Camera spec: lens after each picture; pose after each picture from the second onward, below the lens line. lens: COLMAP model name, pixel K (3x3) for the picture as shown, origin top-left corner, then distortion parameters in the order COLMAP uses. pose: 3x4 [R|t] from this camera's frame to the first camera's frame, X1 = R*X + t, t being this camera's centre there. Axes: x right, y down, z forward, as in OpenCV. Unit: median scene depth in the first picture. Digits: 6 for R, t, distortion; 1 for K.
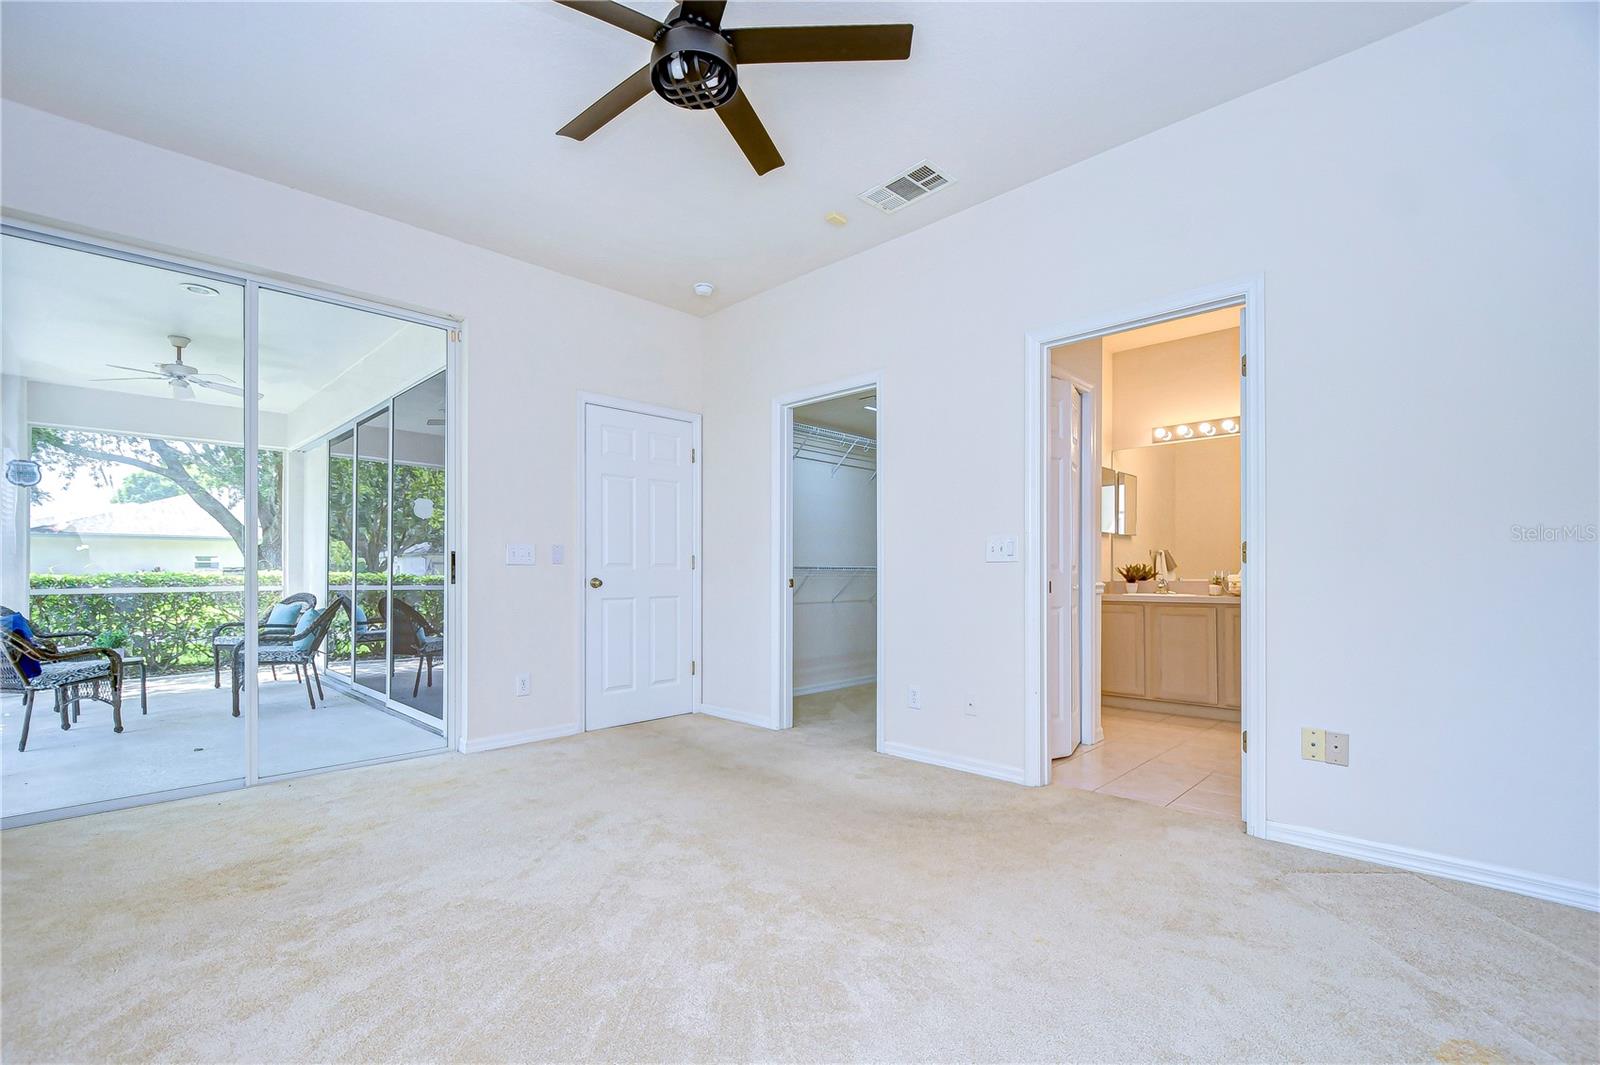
lens RADIAL K [[694.3, 0, 799.1], [0, 694.3, 558.1], [0, 0, 1]] dist [-0.000204, -0.000122]
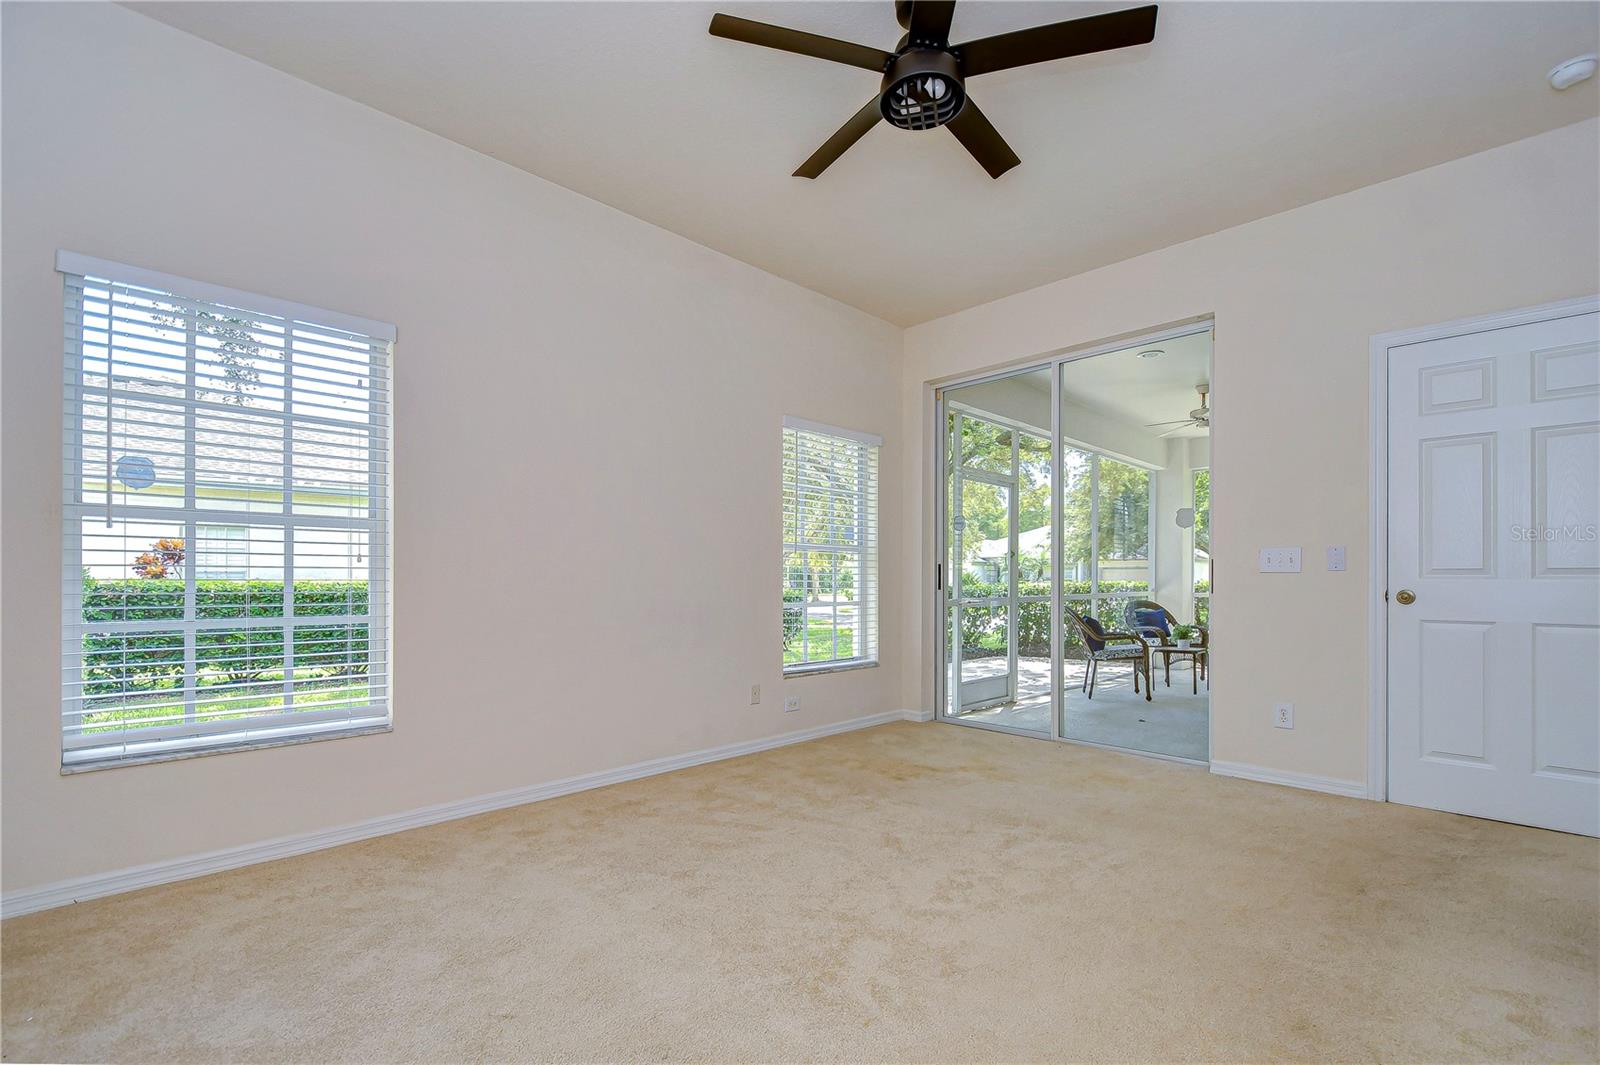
lens RADIAL K [[671.1, 0, 779.5], [0, 671.1, 577.0], [0, 0, 1]] dist [-0.002476, -0.000299]
pose [[0.023579, 0.000109, -0.999722, 0.396744], [0.012171, 0.999926, 0.000397, 0.007408], [0.999648, -0.012177, 0.023576, 0.372082]]
